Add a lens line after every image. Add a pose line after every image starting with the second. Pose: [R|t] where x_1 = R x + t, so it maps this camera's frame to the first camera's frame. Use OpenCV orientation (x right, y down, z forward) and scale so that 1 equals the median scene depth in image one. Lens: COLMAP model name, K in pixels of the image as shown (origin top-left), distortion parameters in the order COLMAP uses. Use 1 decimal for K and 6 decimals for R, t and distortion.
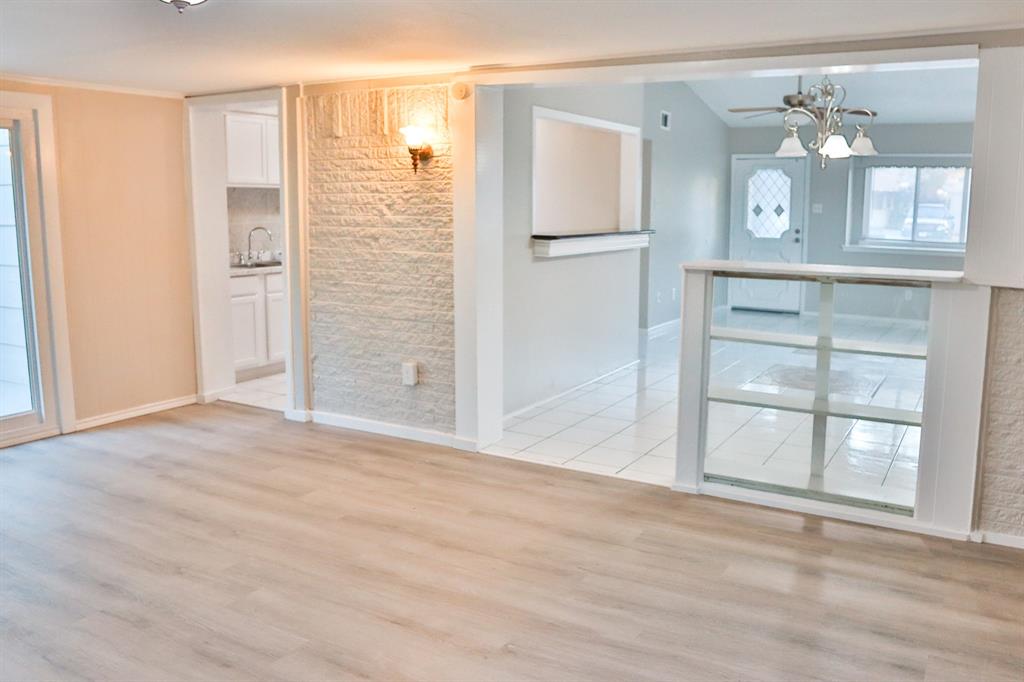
lens RADIAL K [[842.3, 0, 514.1], [0, 842.3, 339.6], [0, 0, 1]] dist [-0.115533, 0.074857]
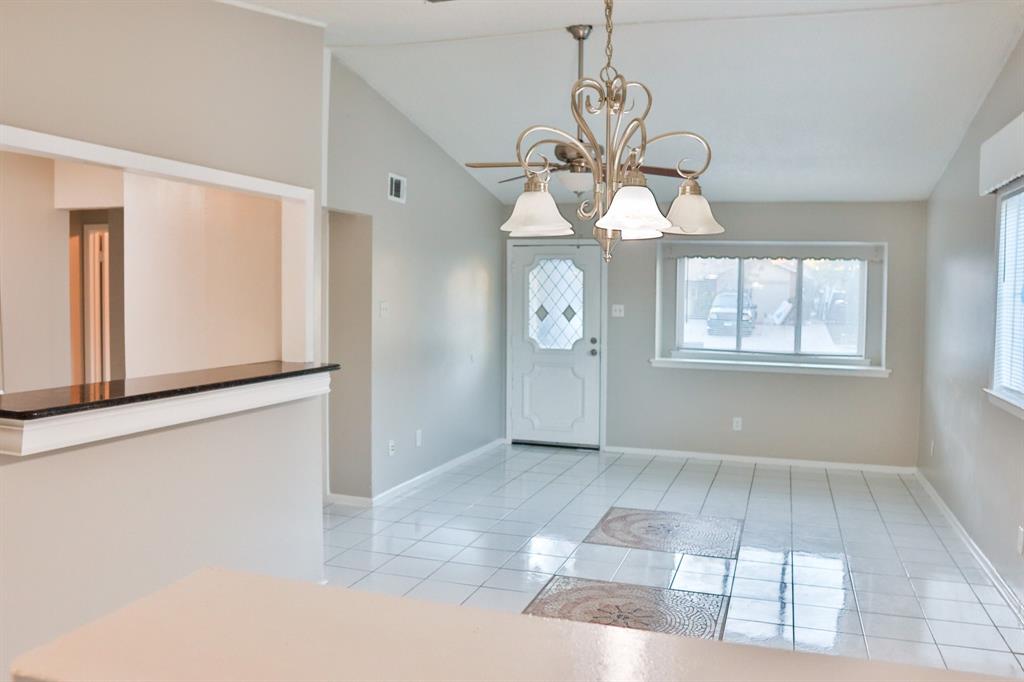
lens RADIAL K [[842.3, 0, 514.1], [0, 842.3, 339.6], [0, 0, 1]] dist [-0.115533, 0.074857]
pose [[0.976954, -0.005304, 0.213383, 0.106825], [0.027142, 0.994663, -0.099543, -0.057015], [-0.211716, 0.103041, 0.971884, 0.269907]]
